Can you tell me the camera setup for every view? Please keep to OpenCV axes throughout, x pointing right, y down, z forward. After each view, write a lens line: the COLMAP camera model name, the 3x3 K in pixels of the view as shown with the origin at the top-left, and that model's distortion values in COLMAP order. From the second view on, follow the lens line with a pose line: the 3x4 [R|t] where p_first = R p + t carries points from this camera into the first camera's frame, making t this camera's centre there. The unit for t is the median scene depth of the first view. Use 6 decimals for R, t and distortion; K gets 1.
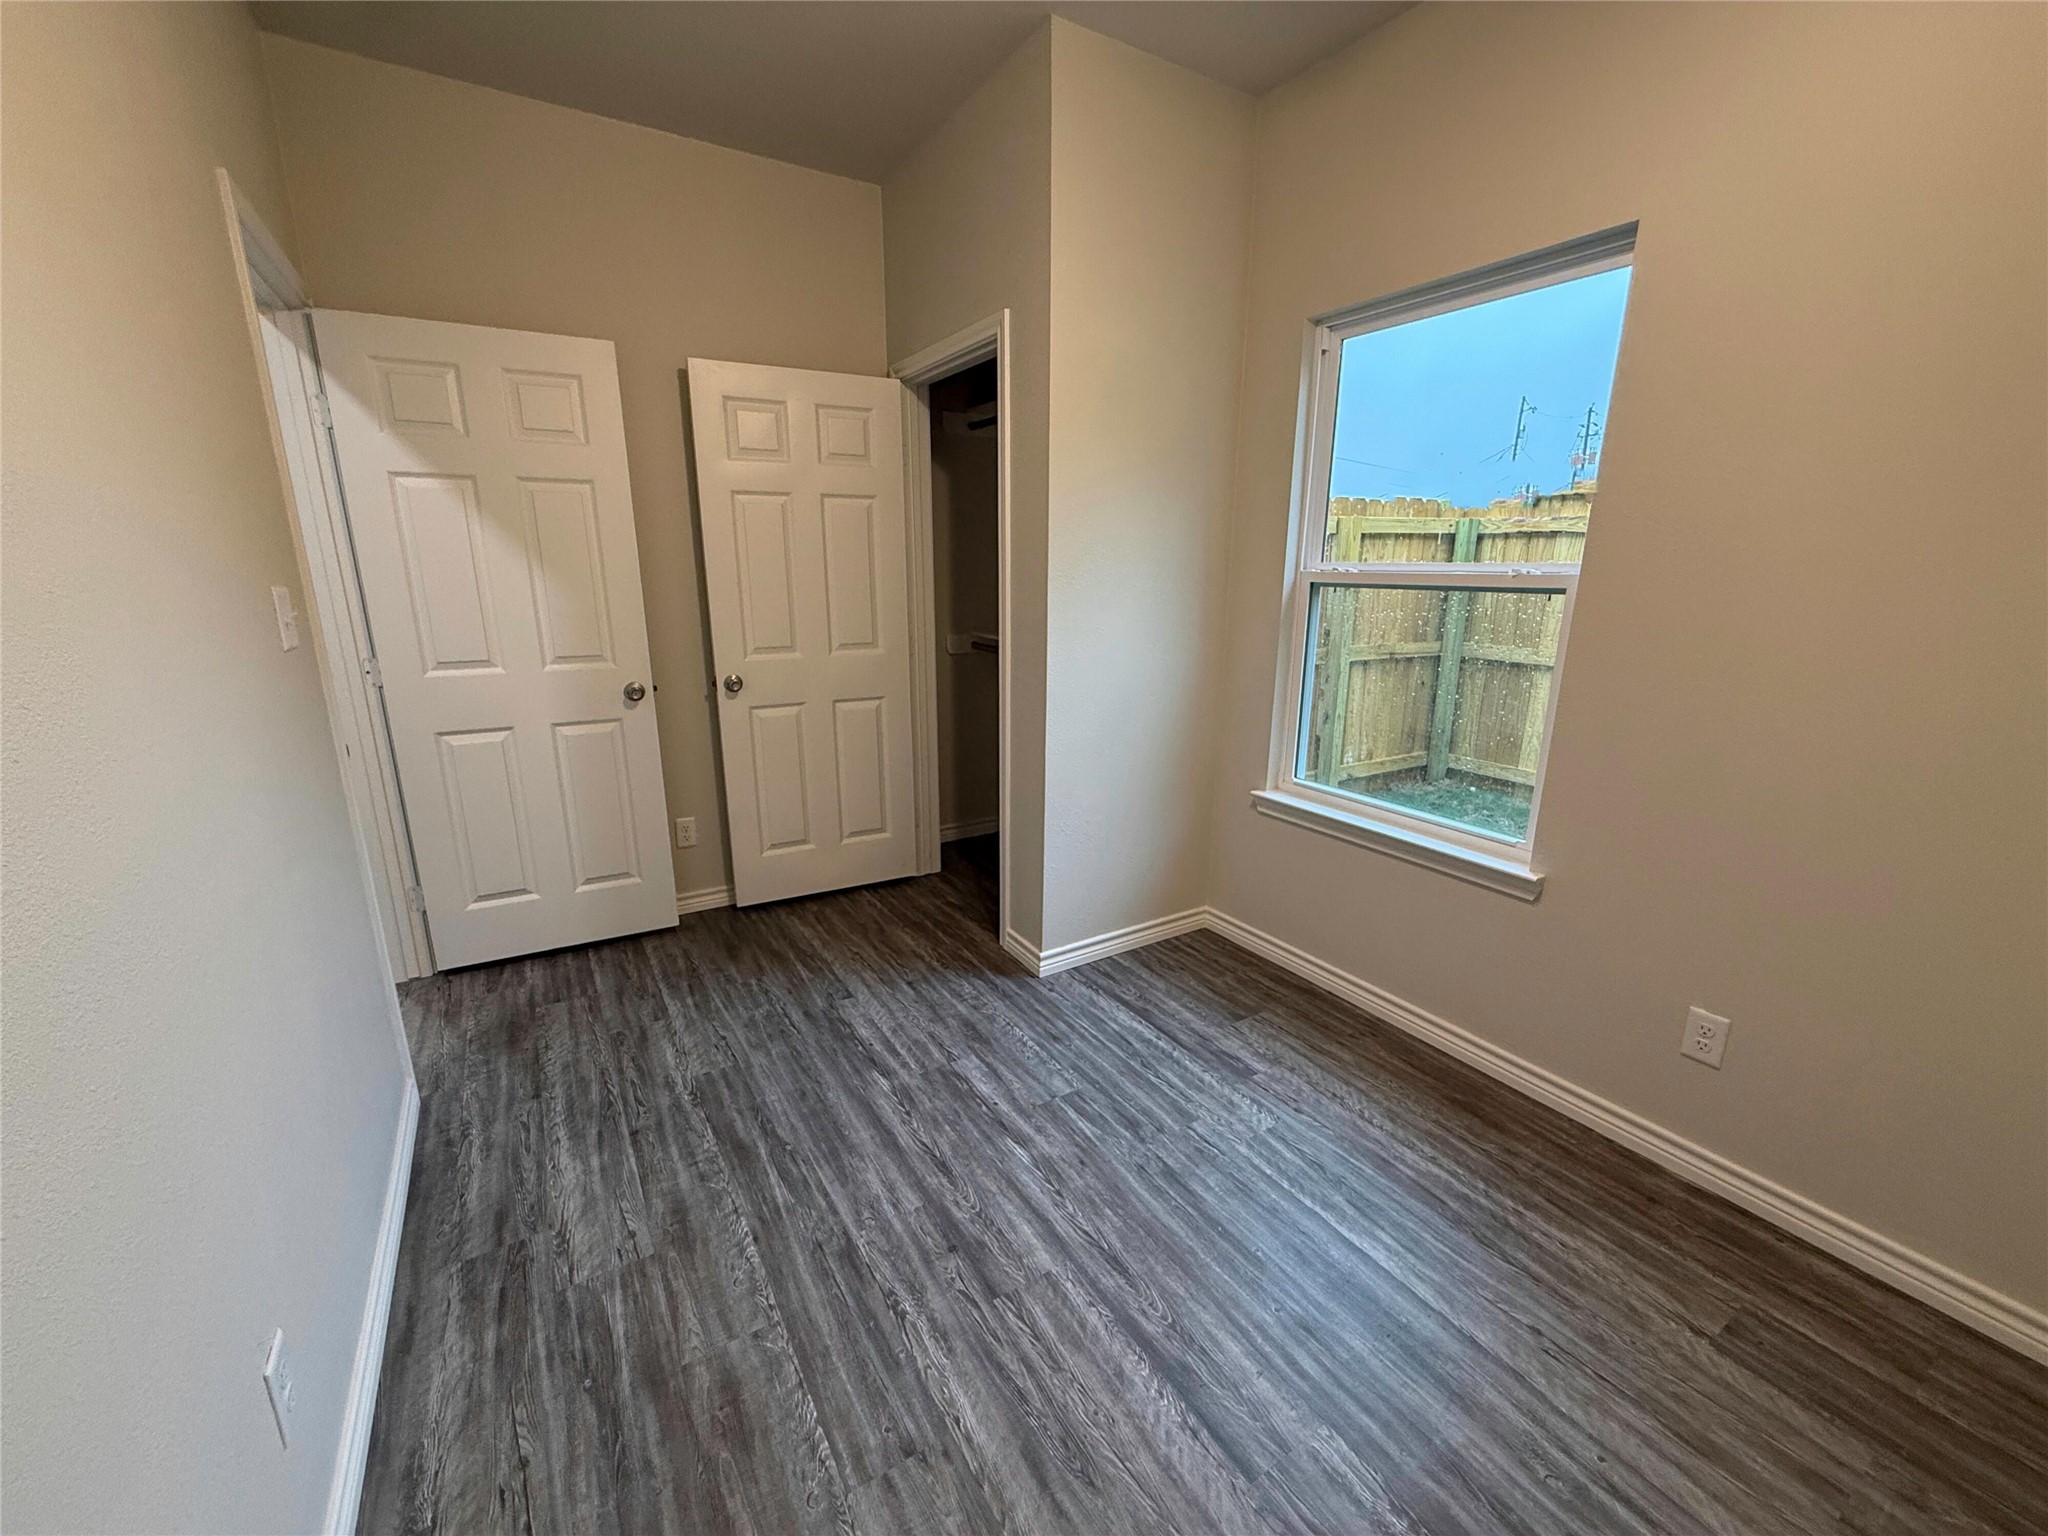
lens RADIAL K [[811.6, 0, 1024.0], [0, 811.6, 768.0], [0, 0, 1]] dist [-0.001501, 0.000580]
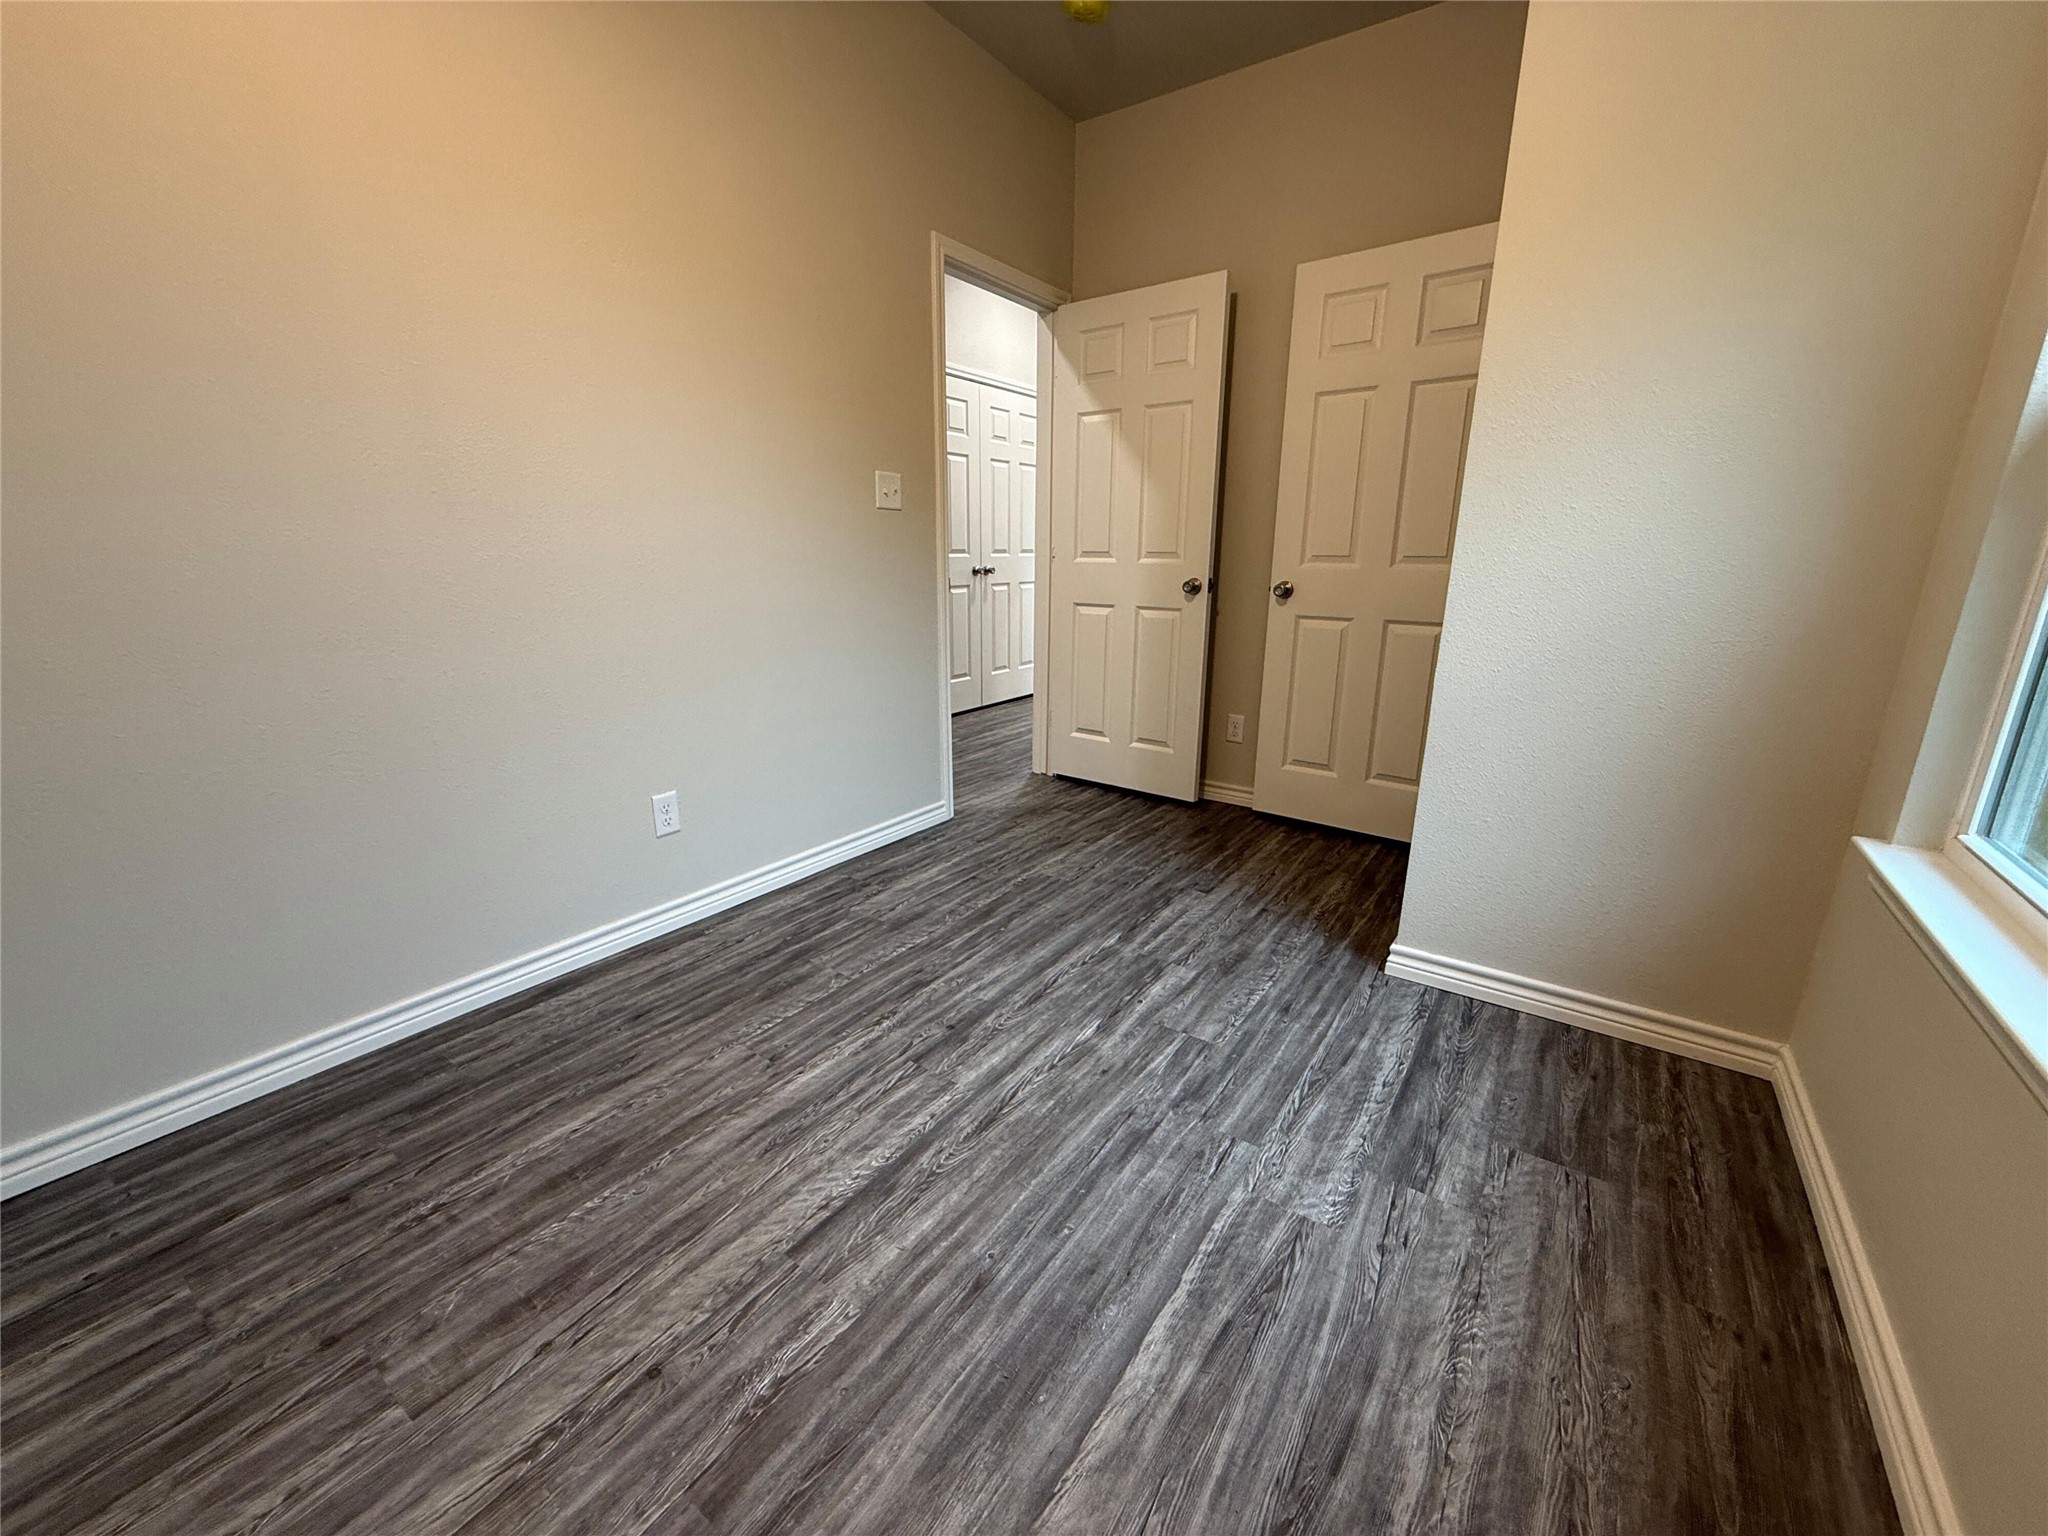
lens RADIAL K [[811.6, 0, 1024.0], [0, 811.6, 768.0], [0, 0, 1]] dist [-0.001501, 0.000580]
pose [[0.396687, 0.240366, -0.885925, 0.772490], [-0.228329, 0.960613, 0.158393, 0.039670], [0.889104, 0.139450, 0.435945, 0.489724]]
